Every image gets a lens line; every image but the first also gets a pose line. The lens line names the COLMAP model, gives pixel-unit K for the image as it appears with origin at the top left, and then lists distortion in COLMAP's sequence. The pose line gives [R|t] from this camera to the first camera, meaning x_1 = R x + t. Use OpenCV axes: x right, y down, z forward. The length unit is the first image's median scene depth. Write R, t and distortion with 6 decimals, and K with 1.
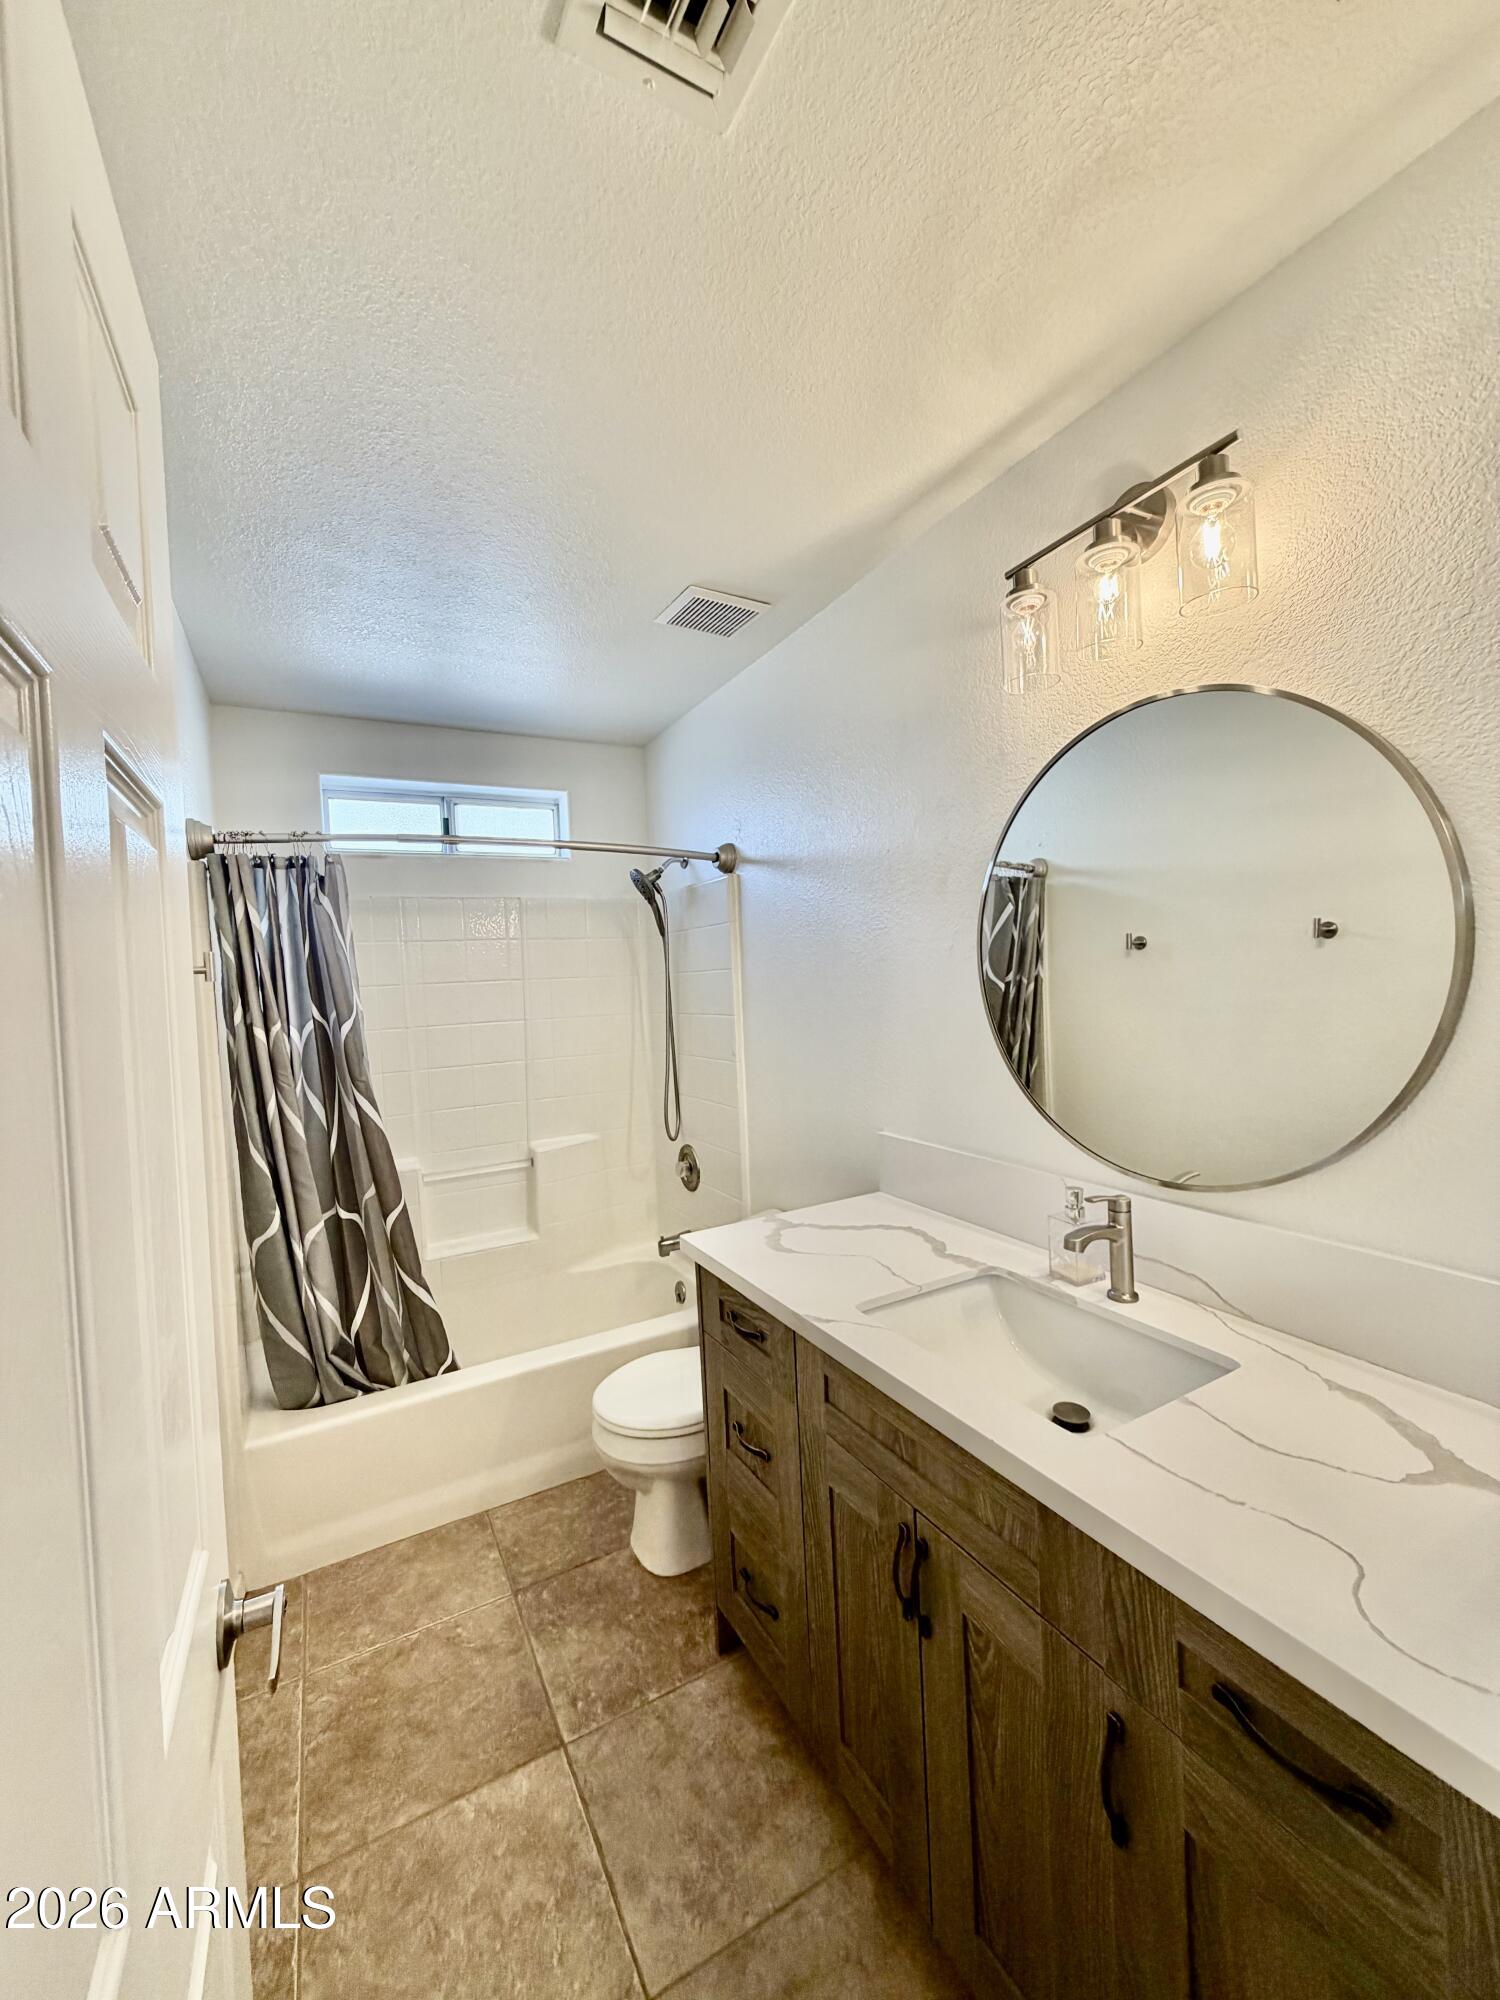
lens RADIAL K [[797.1, 0, 761.5], [0, 797.1, 991.8], [0, 0, 1]] dist [-0.001252, 0.000735]
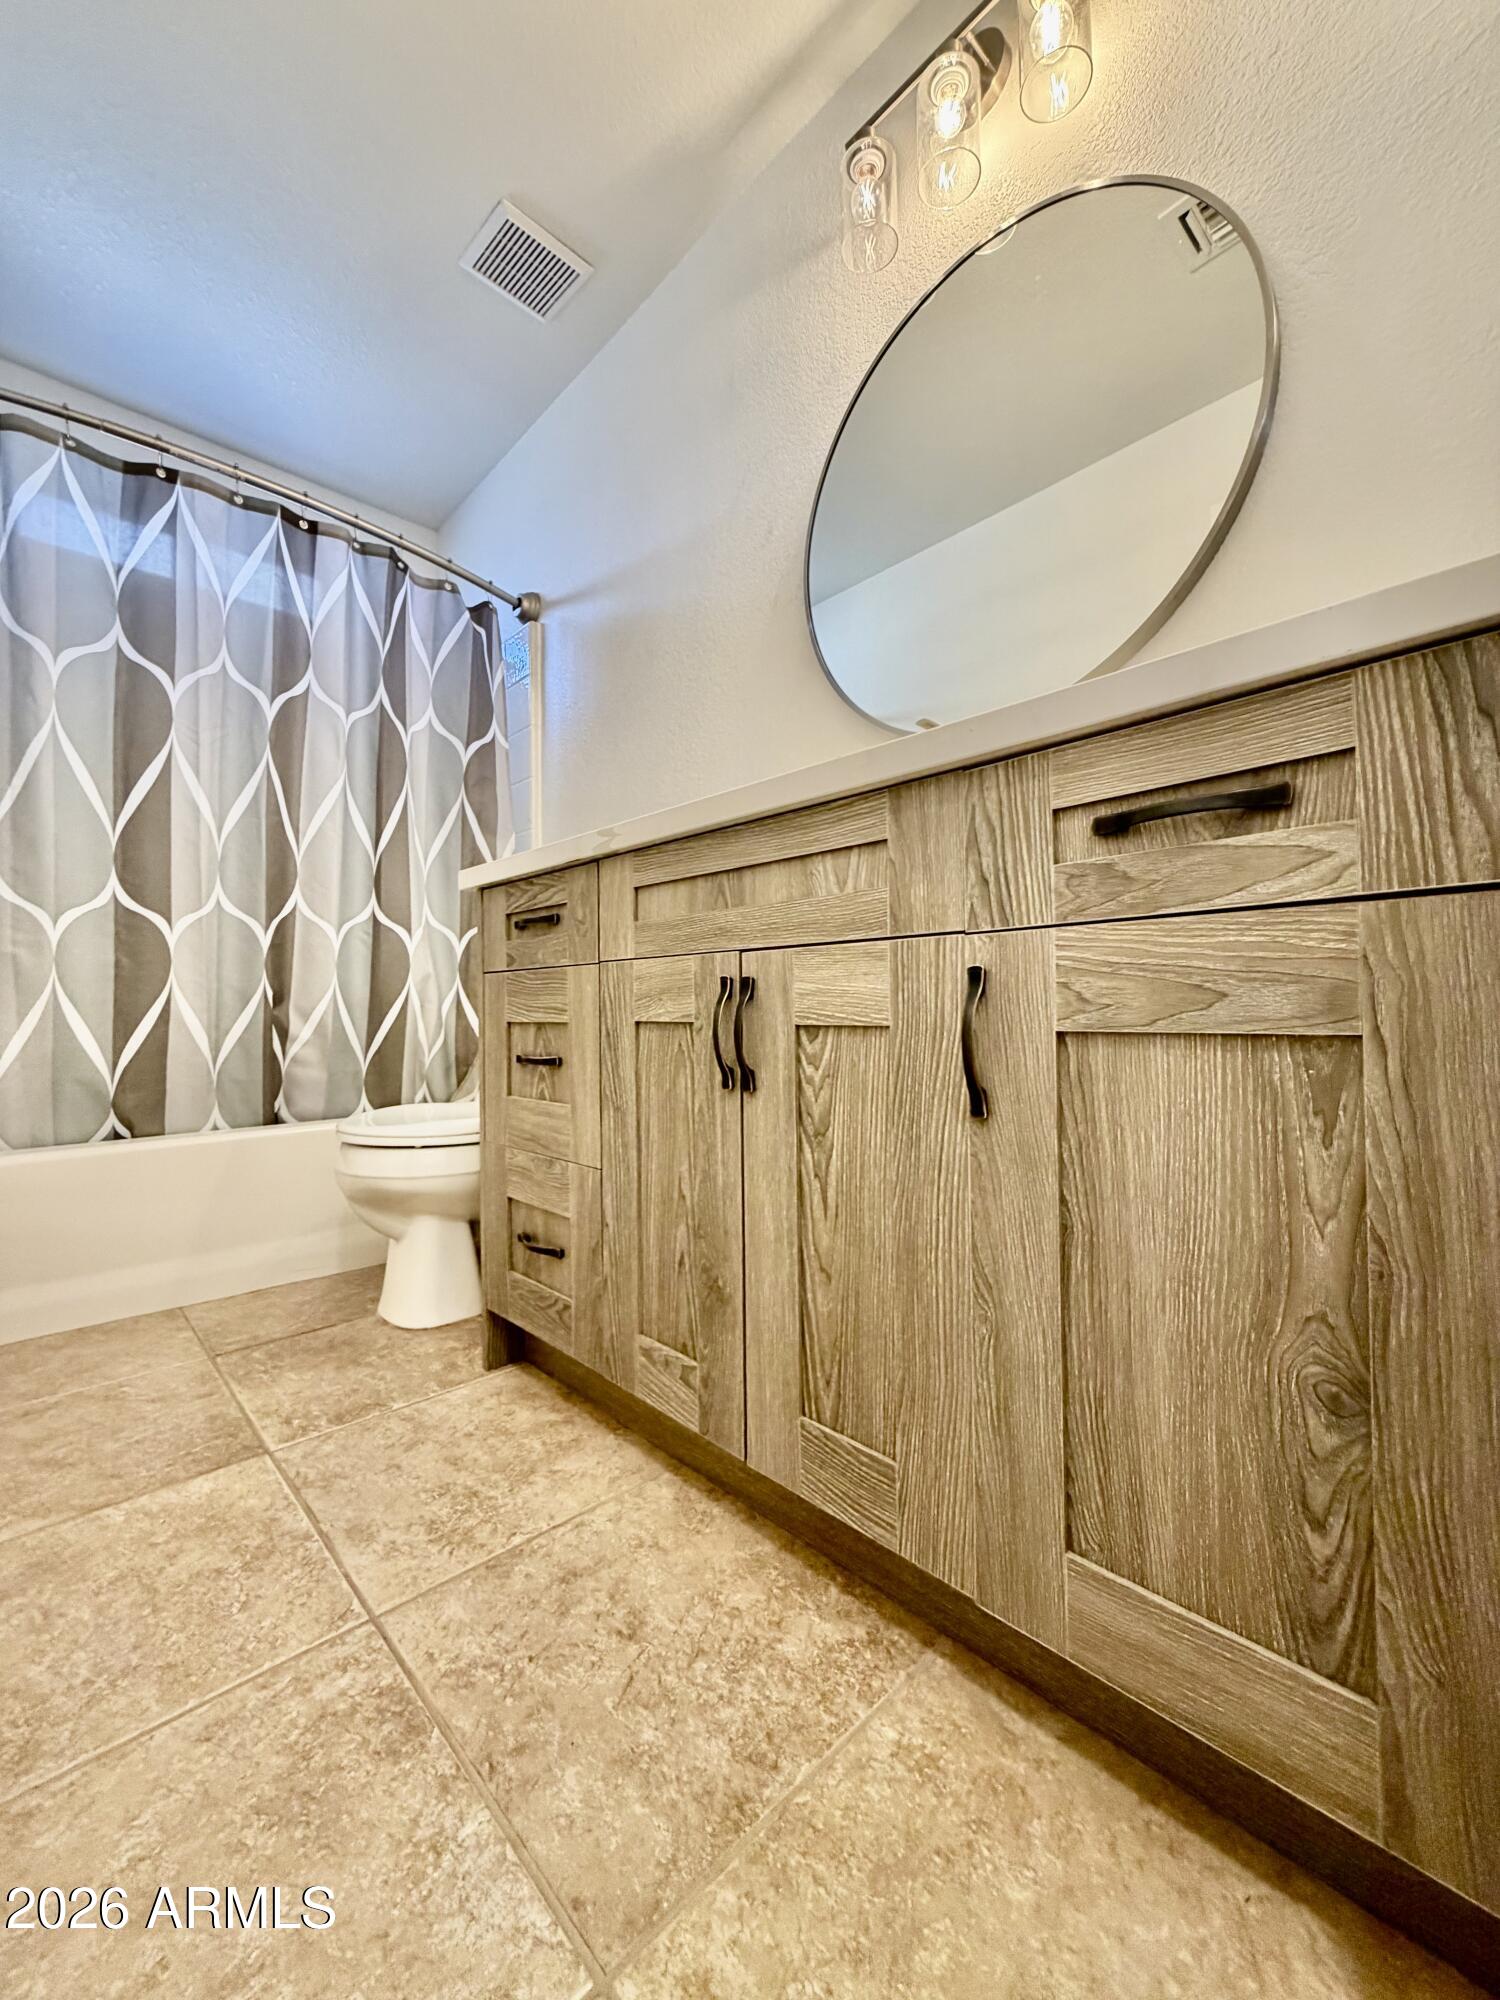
lens RADIAL K [[797.1, 0, 762.4], [0, 797.1, 1002.7], [0, 0, 1]] dist [-0.001252, 0.000735]
pose [[0.967547, 0.036502, 0.250039, 0.003404], [-0.024894, 0.998467, -0.049431, 0.554971], [-0.251460, 0.041602, 0.966973, 0.125790]]
